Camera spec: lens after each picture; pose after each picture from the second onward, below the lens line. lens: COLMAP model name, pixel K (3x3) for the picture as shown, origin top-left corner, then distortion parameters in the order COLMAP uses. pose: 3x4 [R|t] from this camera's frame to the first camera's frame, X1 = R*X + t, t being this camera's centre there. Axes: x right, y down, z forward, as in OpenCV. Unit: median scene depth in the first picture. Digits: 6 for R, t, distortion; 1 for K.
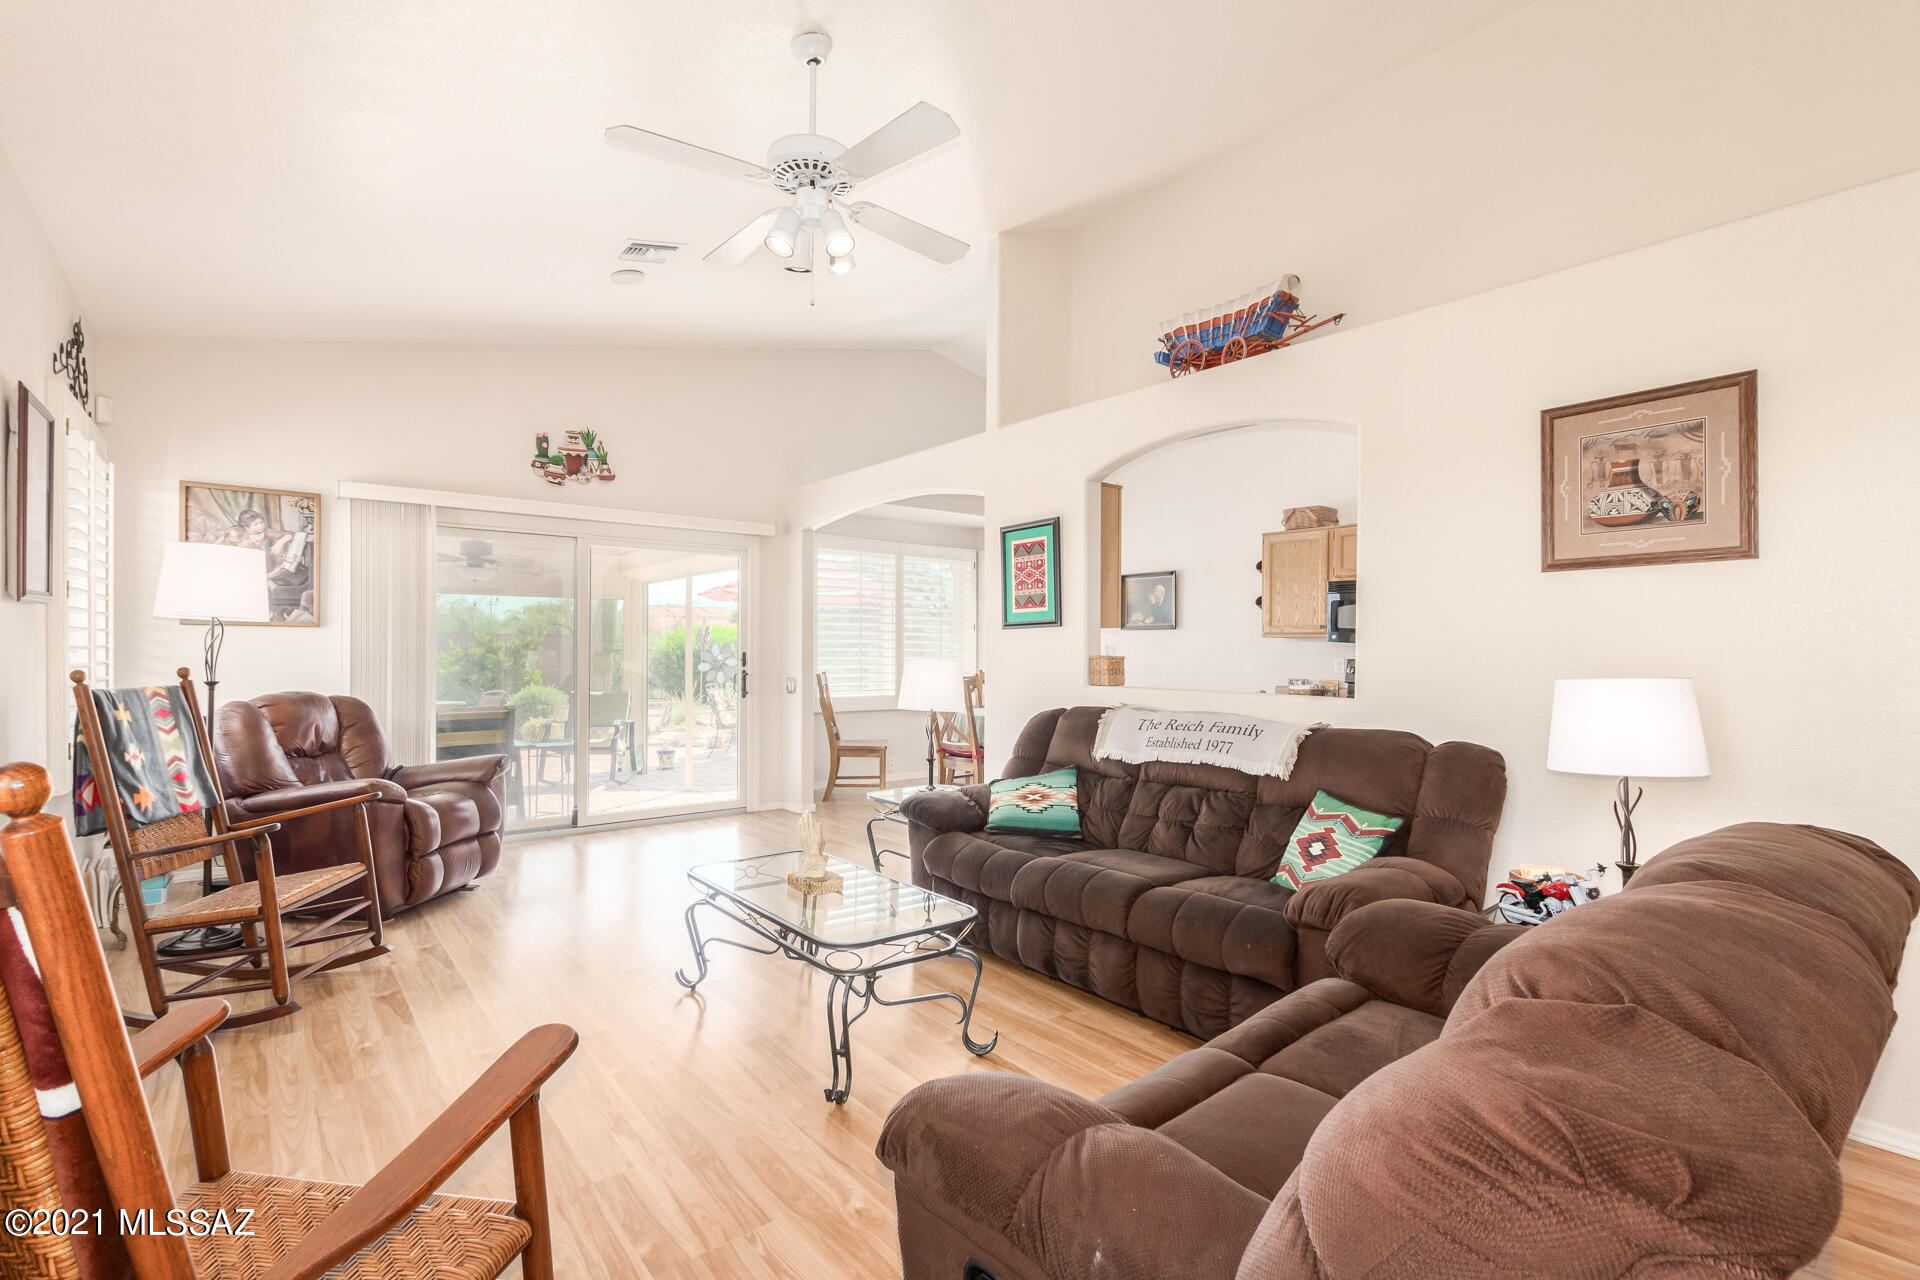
lens RADIAL K [[887.8, 0, 963.3], [0, 887.8, 648.0], [0, 0, 1]] dist [-0.004156, -0.000823]
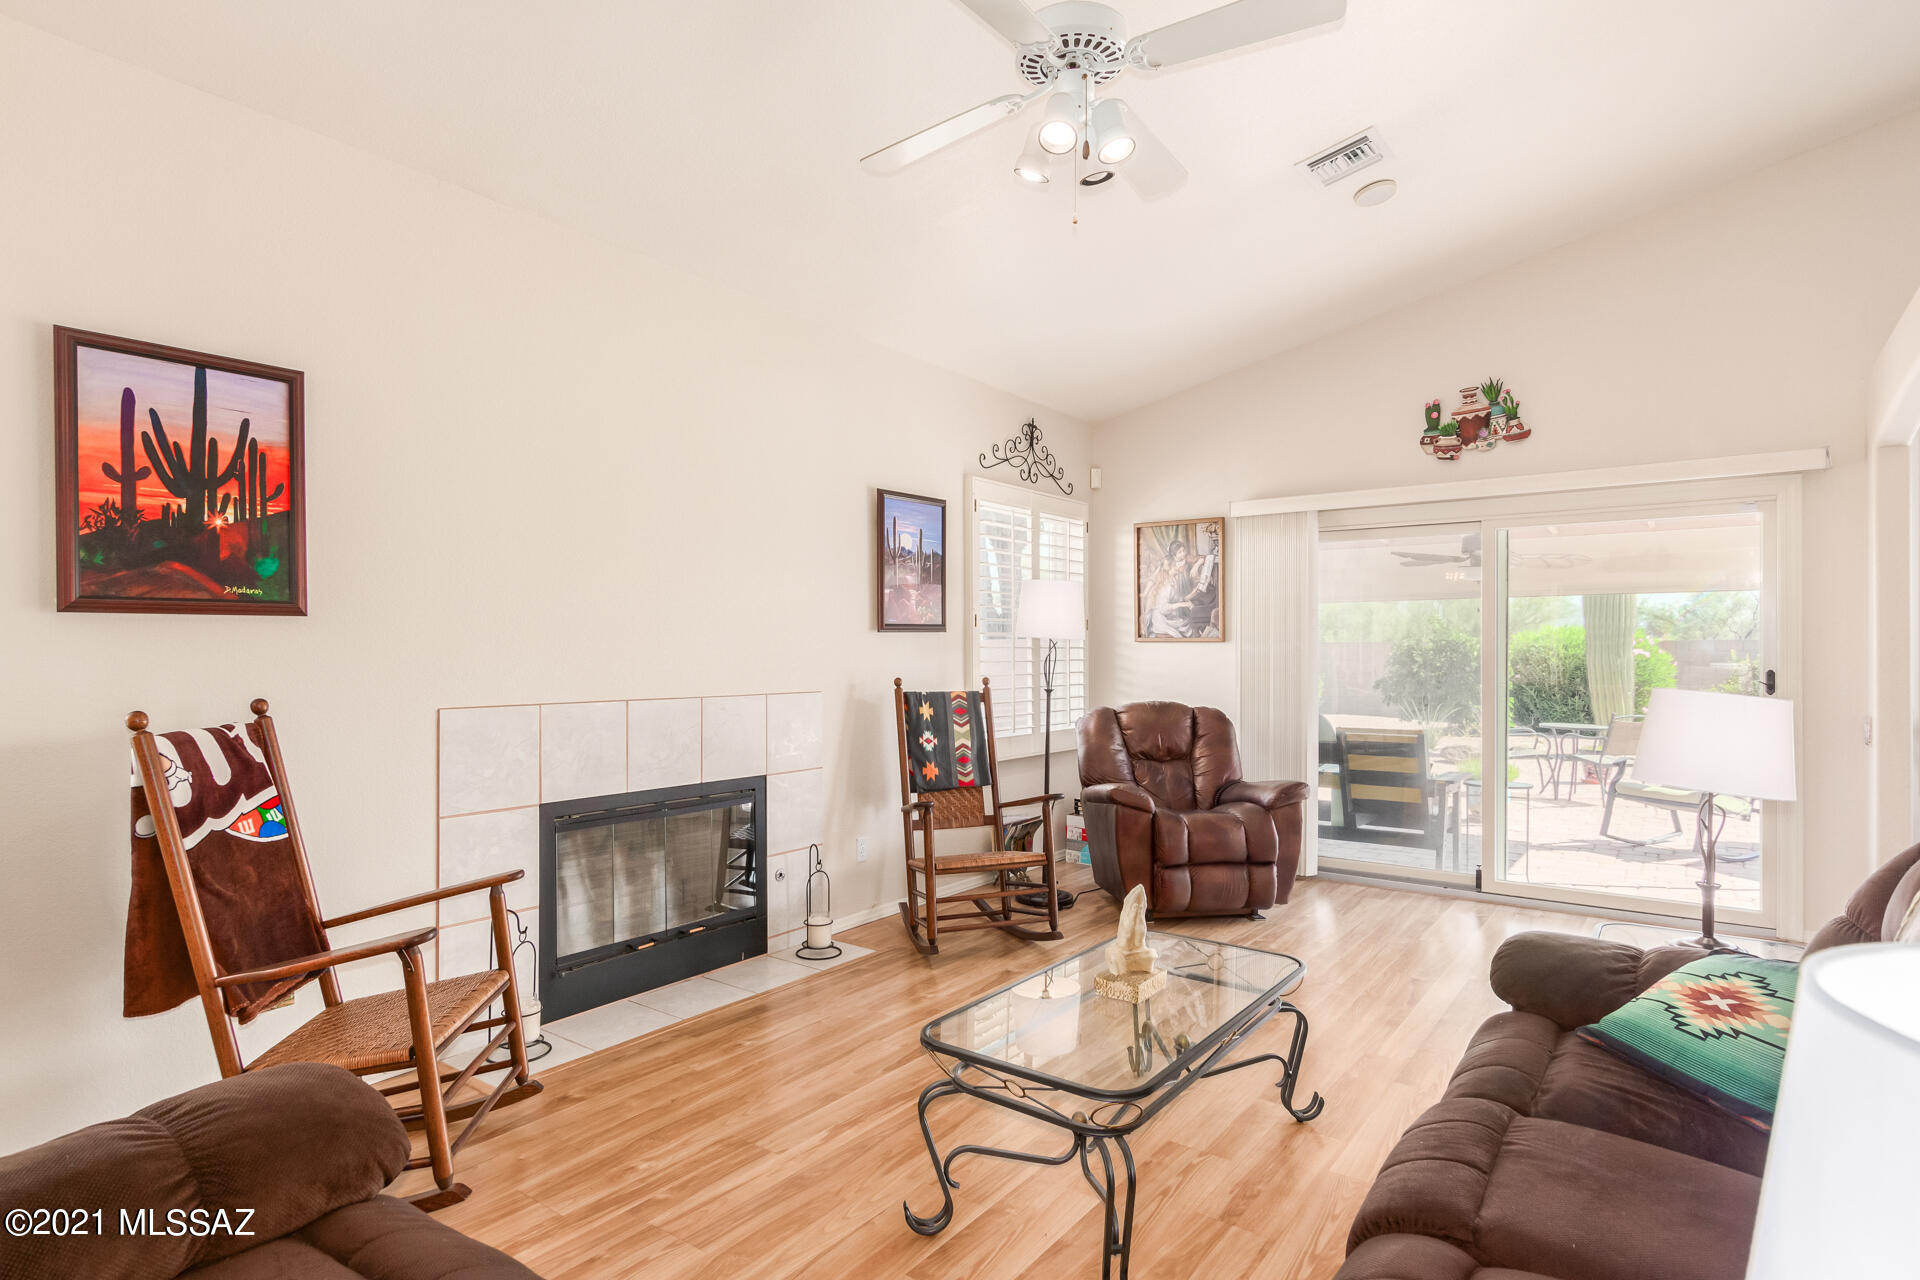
lens RADIAL K [[1008.6, 0, 949.3], [0, 1008.6, 653.2], [0, 0, 1]] dist [0.018419, 0.000637]
pose [[0.254259, -0.004455, -0.967126, 0.355126], [-0.000386, 0.999989, -0.004708, -0.004365], [0.967136, 0.001570, 0.254255, 0.364107]]
